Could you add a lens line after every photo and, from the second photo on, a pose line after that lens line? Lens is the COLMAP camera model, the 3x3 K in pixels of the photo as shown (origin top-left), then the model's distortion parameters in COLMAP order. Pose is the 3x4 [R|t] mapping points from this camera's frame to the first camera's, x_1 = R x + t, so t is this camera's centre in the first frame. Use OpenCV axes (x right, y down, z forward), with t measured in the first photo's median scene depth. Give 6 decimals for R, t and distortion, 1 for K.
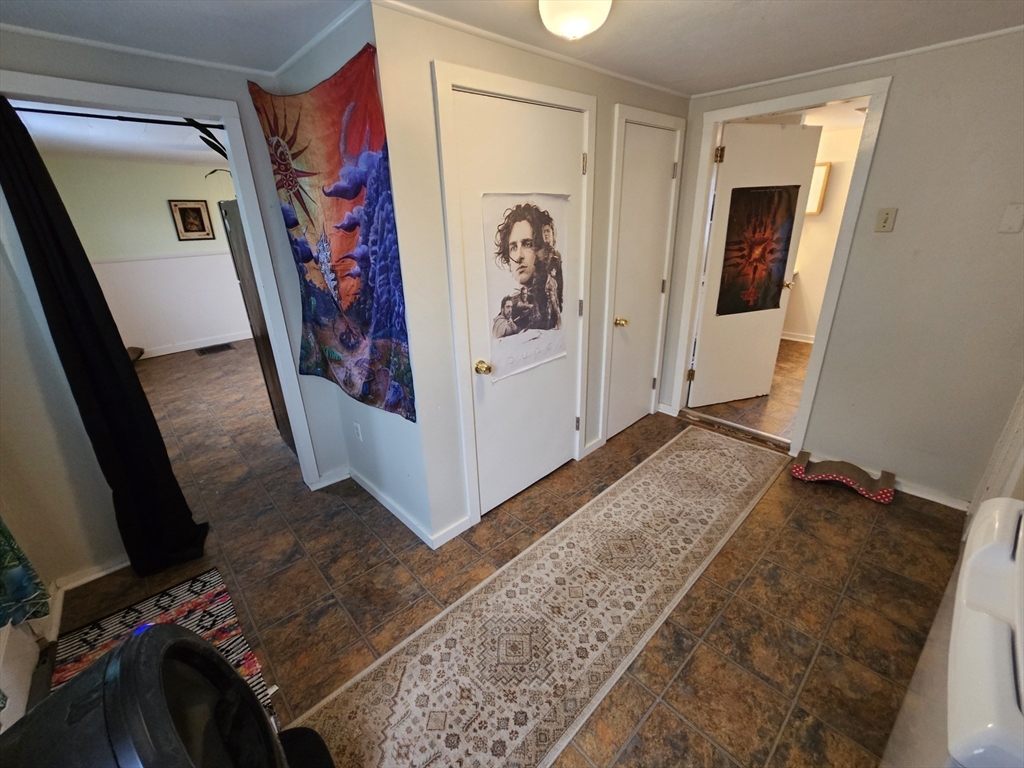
lens RADIAL K [[417.2, 0, 501.2], [0, 417.2, 386.0], [0, 0, 1]] dist [-0.006093, 0.000679]
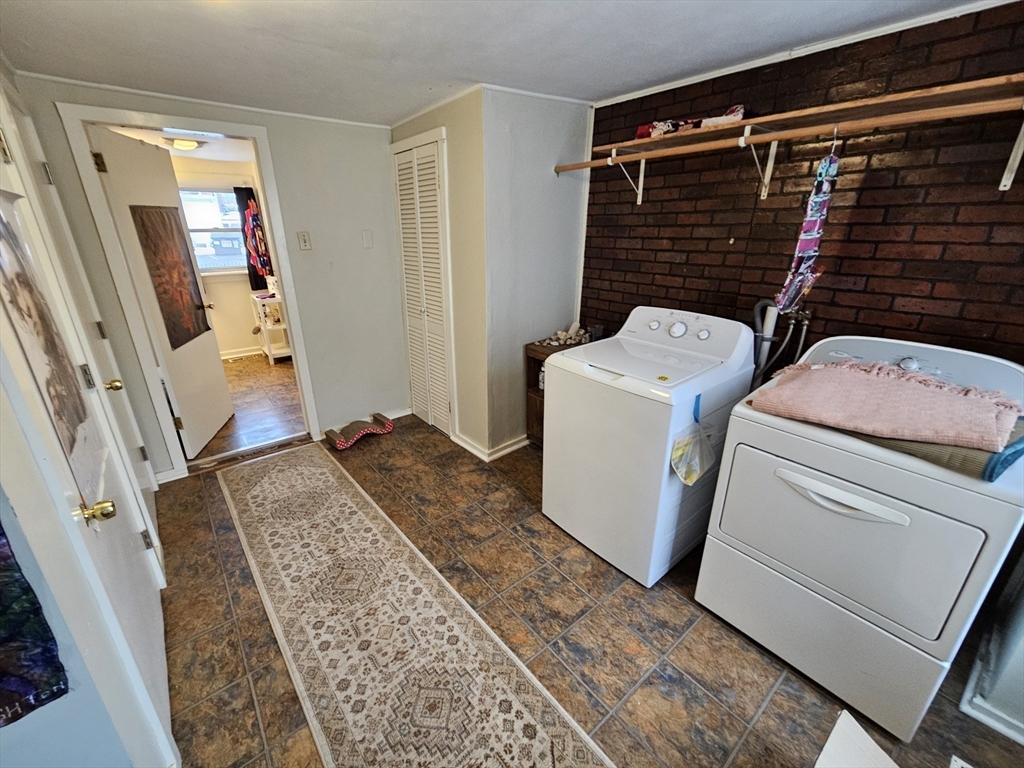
lens RADIAL K [[417.2, 0, 502.5], [0, 417.2, 388.5], [0, 0, 1]] dist [-0.006093, 0.000679]
pose [[0.073568, -0.330351, 0.940987, -0.508282], [0.376820, 0.882806, 0.280465, -0.150781], [-0.923360, 0.333949, 0.189429, 0.410879]]
